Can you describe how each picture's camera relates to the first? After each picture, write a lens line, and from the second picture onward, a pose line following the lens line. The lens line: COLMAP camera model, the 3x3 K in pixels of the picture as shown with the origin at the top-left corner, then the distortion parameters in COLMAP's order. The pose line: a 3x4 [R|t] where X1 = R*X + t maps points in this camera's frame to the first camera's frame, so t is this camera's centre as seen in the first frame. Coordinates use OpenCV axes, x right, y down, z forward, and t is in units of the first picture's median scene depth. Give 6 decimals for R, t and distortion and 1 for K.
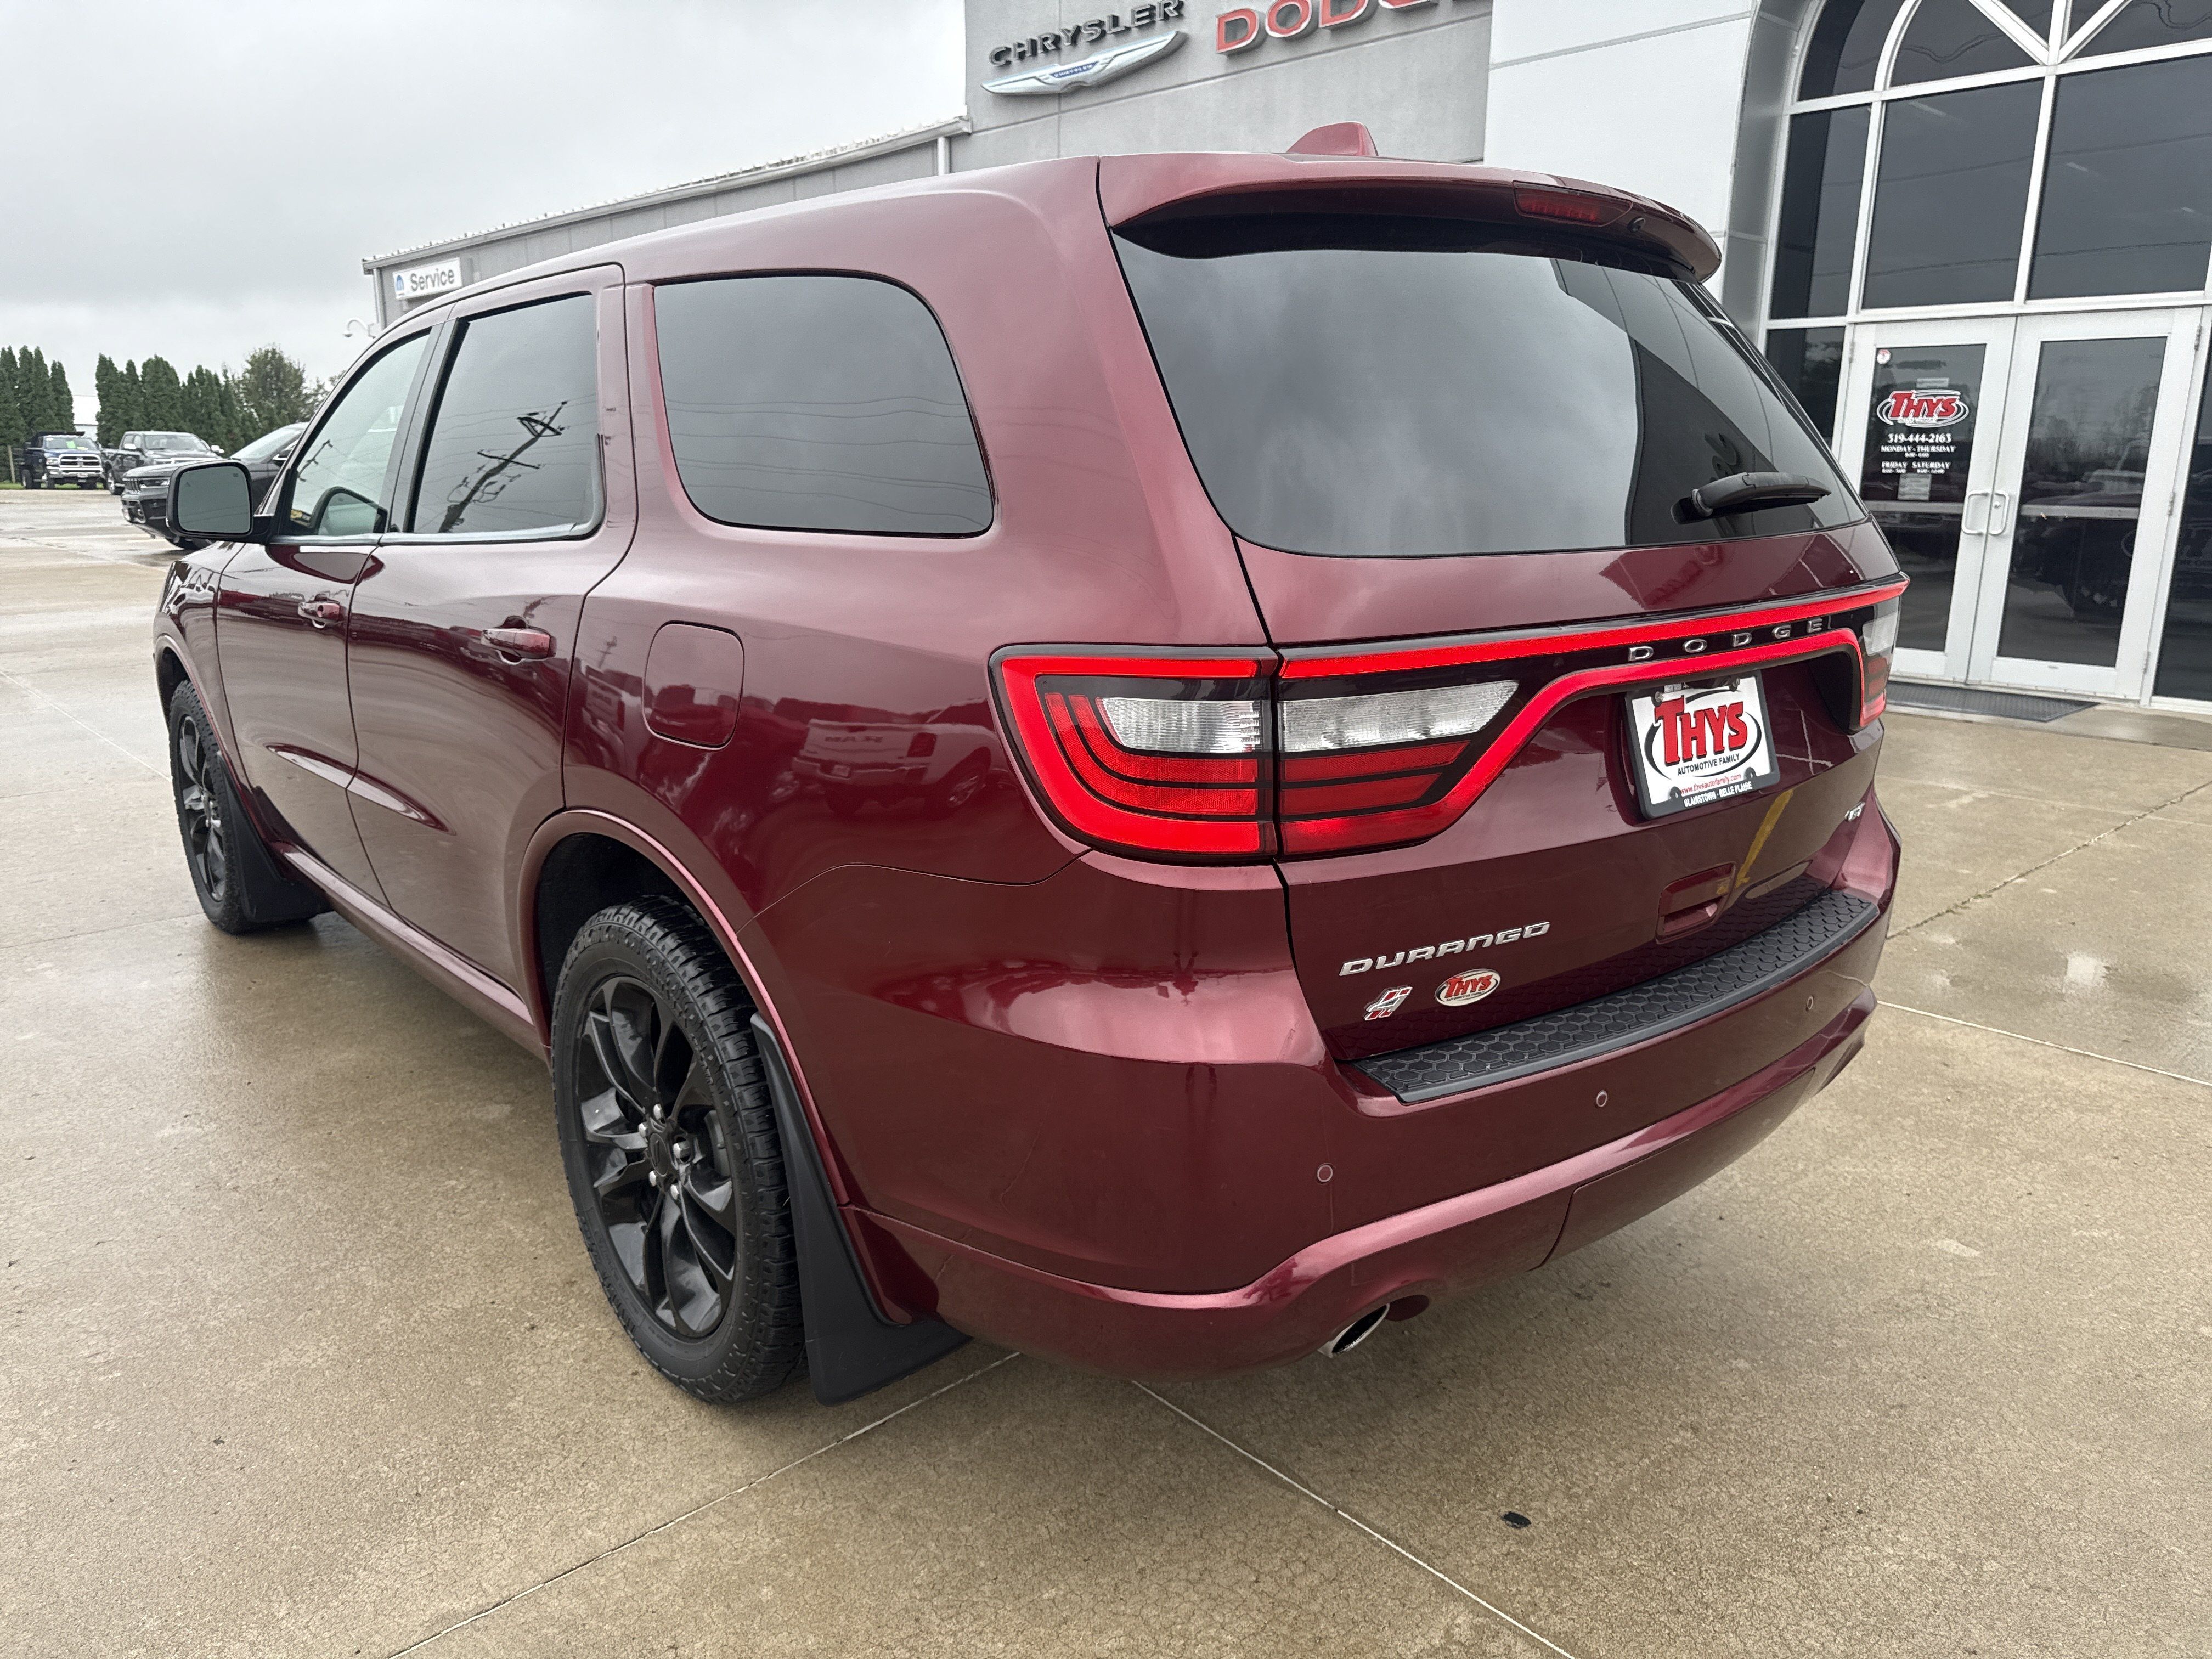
lens RADIAL K [[1551.6, 0, 1106.0], [0, 1551.6, 829.5], [0, 0, 1]] dist [0.059172, -0.092561]
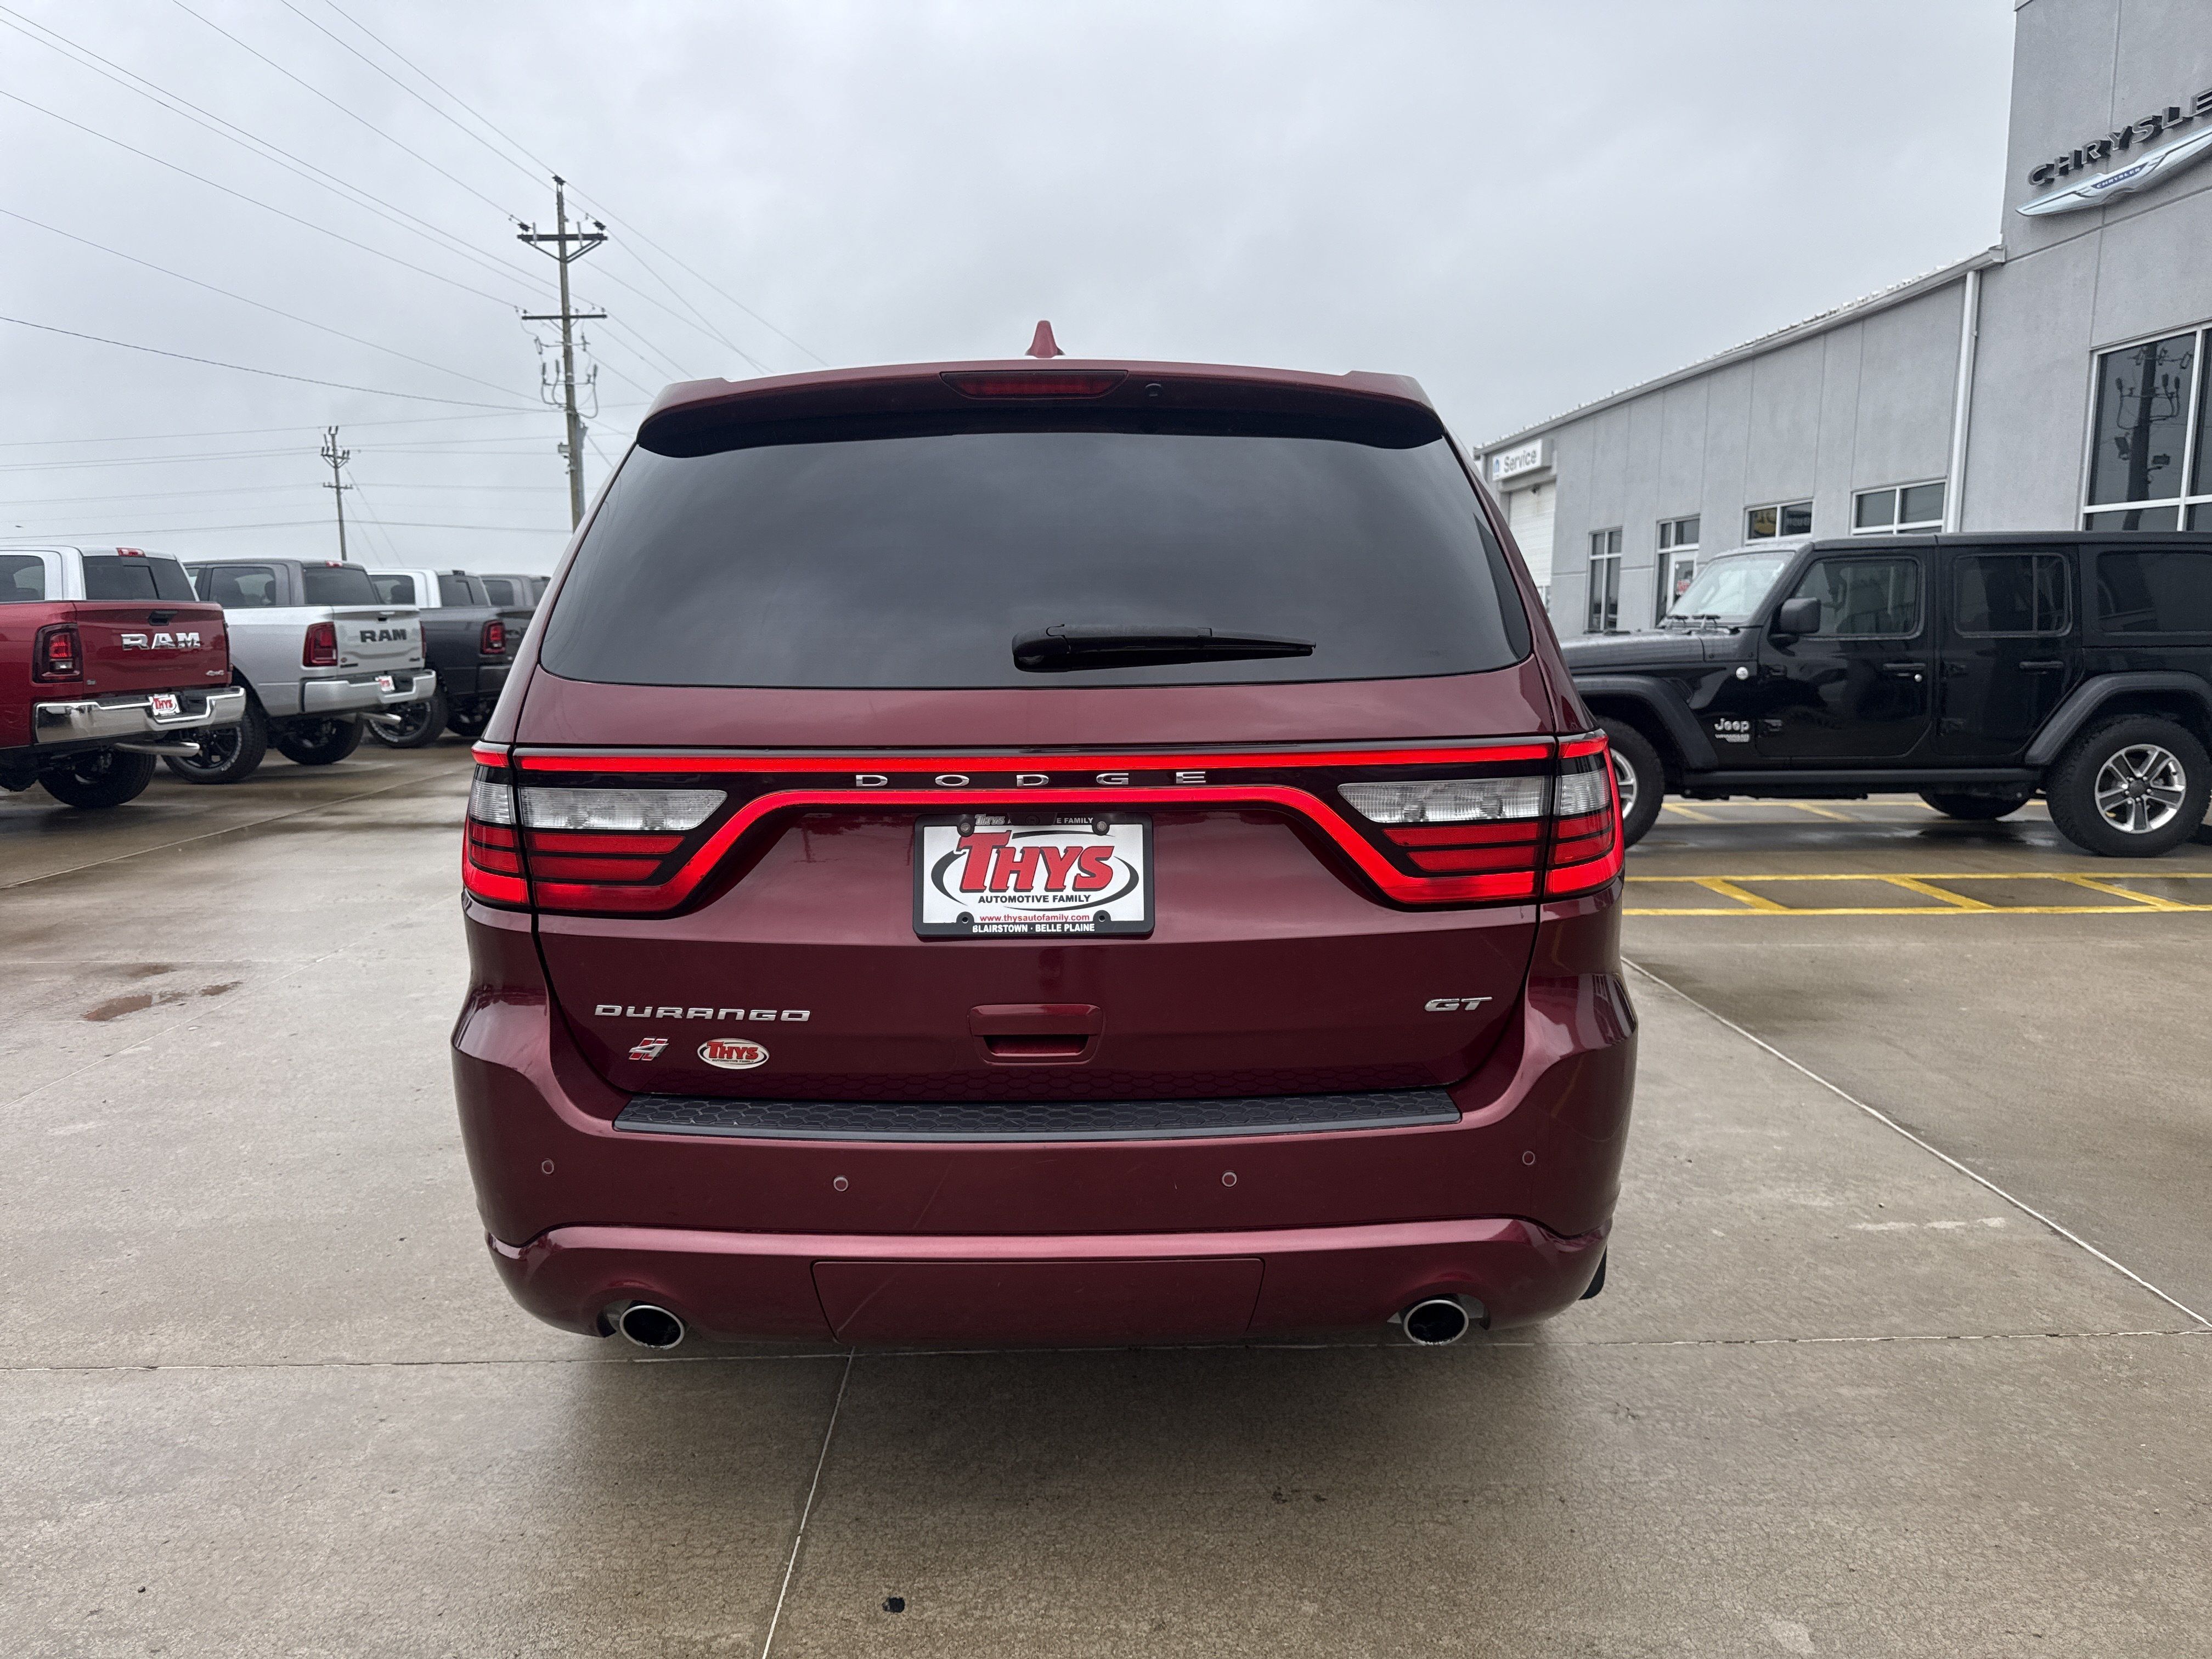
lens RADIAL K [[1568.0, 0, 1128.0], [0, 1568.0, 829.8], [0, 0, 1]] dist [0.039125, -0.031255]
pose [[0.767716, 0.082846, -0.635412, 1.131056], [-0.146974, 0.987937, -0.048768, -0.047575], [0.623707, 0.130830, 0.770632, 0.240891]]
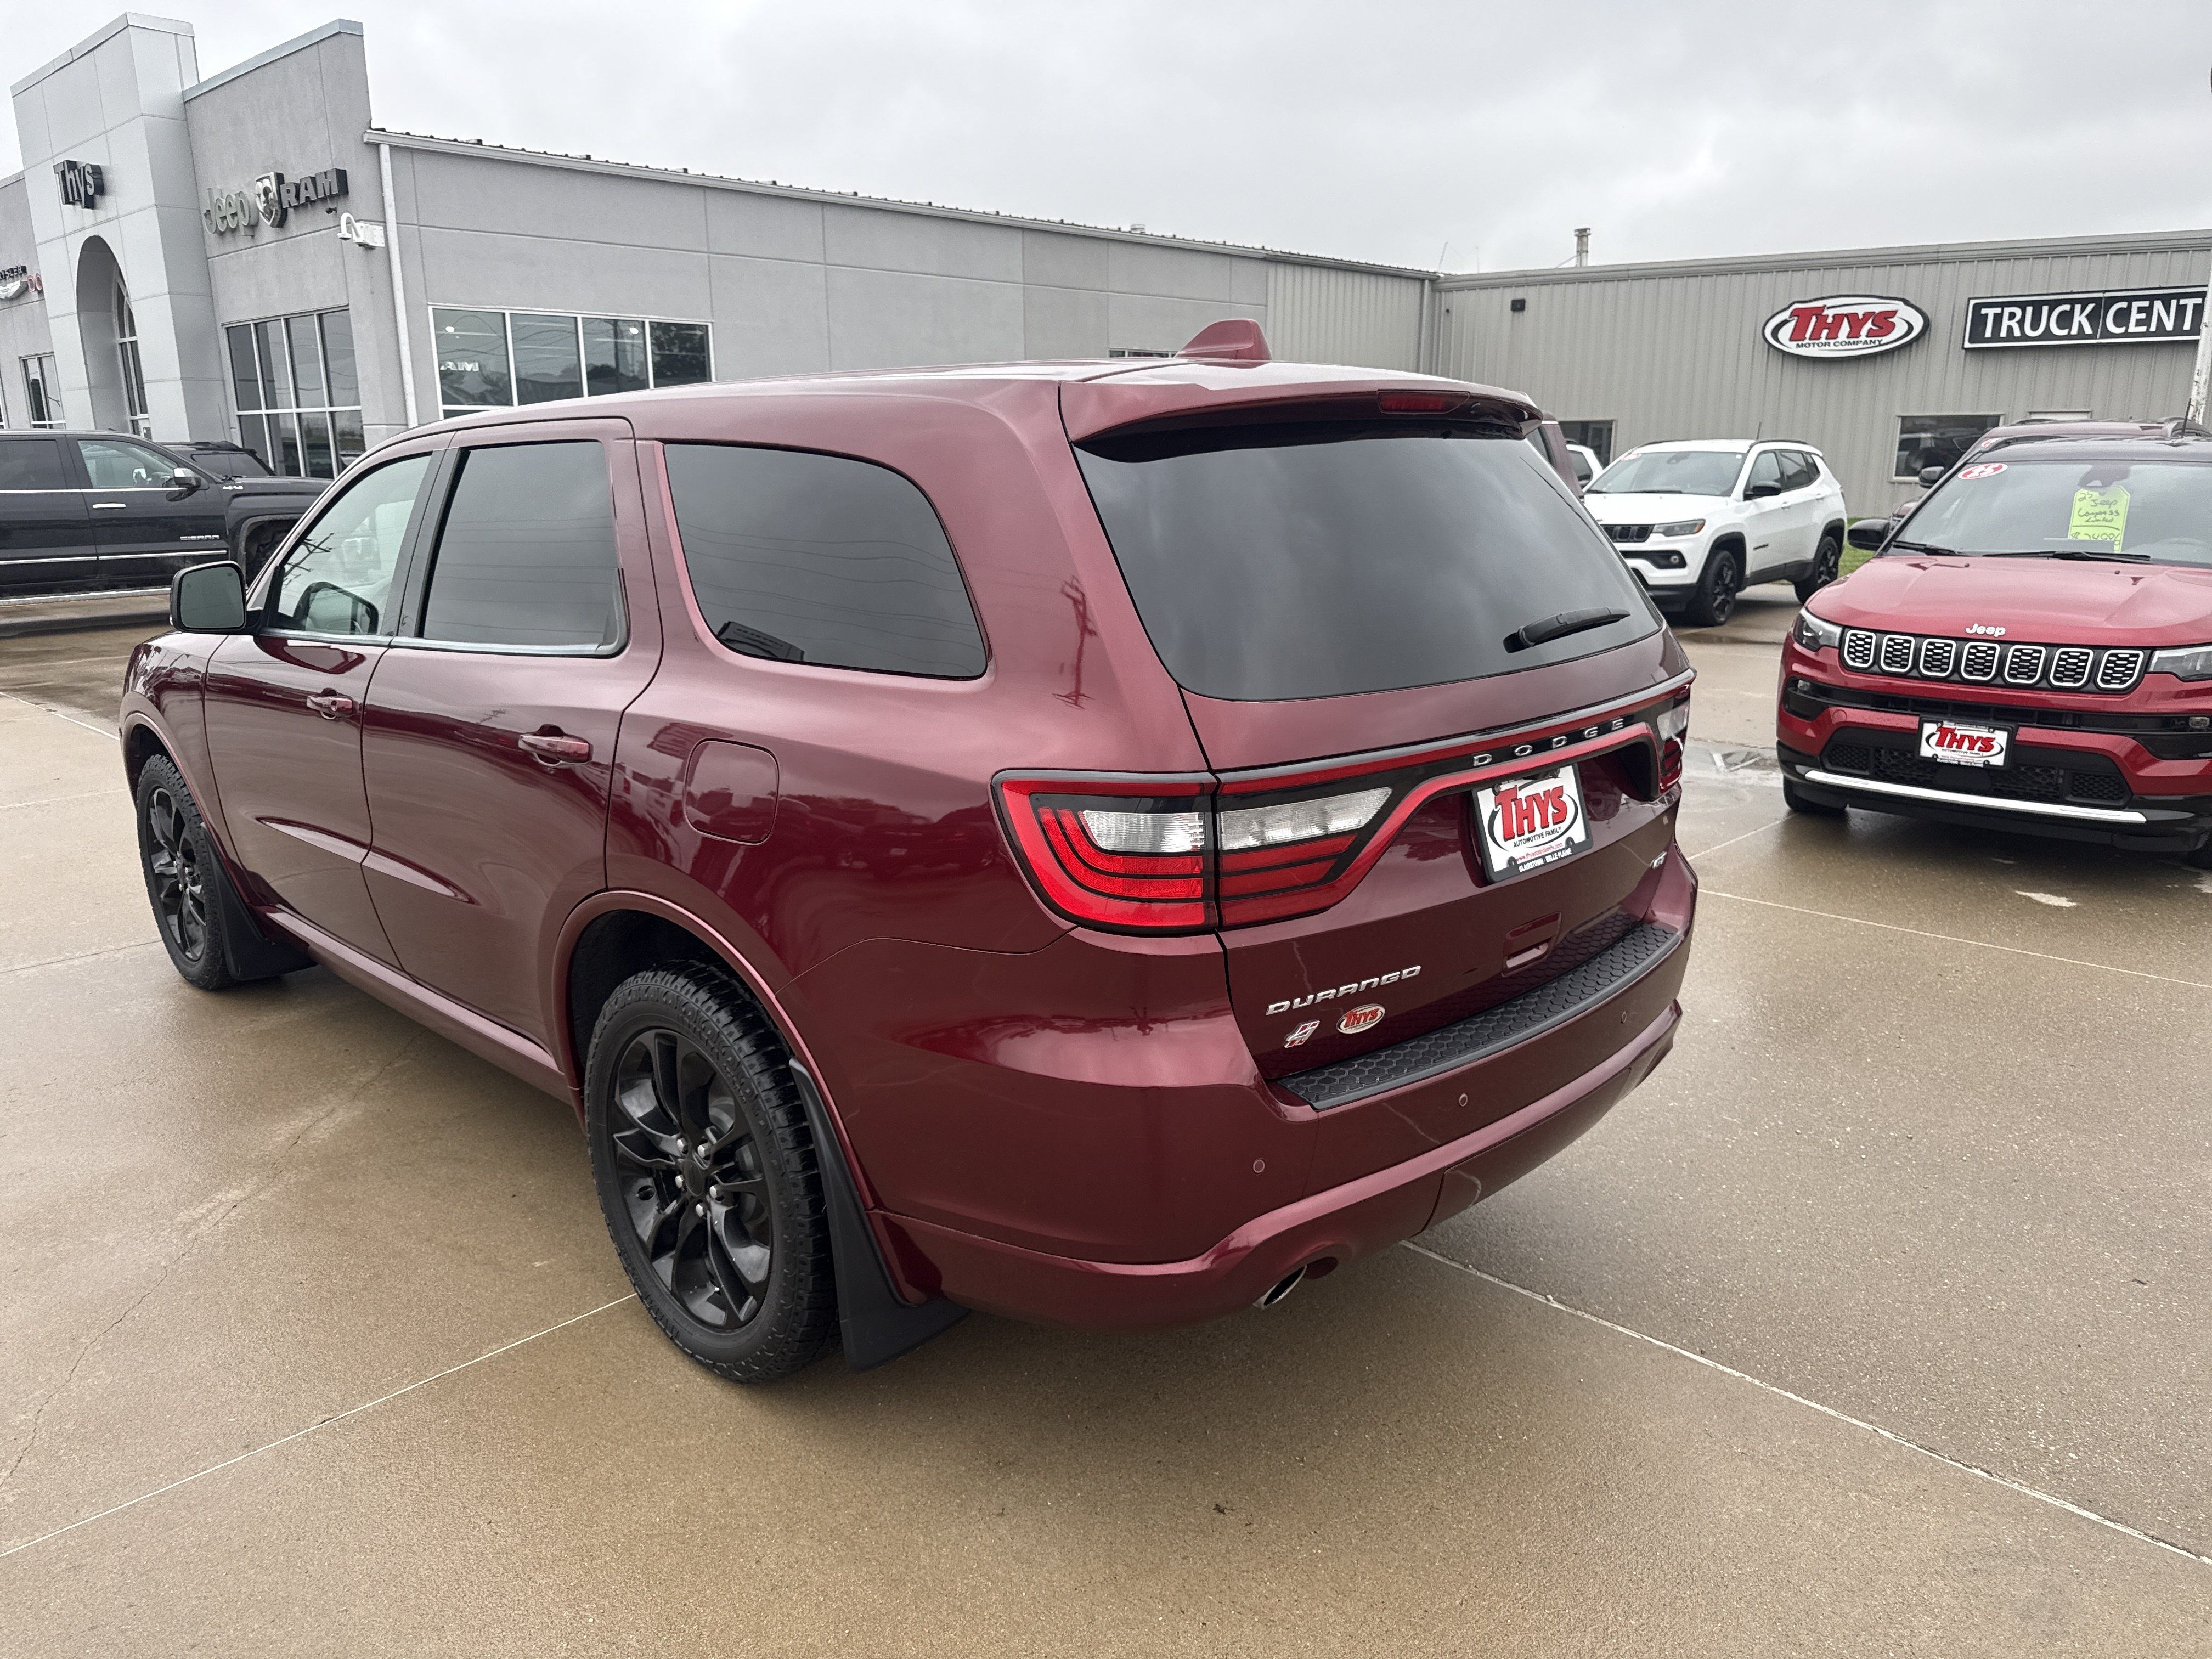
lens RADIAL K [[1555.5, 0, 1091.7], [0, 1555.5, 829.5], [0, 0, 1]] dist [0.053407, -0.093174]
pose [[0.996949, -0.026349, 0.073471, -0.079384], [0.026700, 0.999636, -0.003805, -0.054901], [-0.073344, 0.005755, 0.997290, -0.271014]]
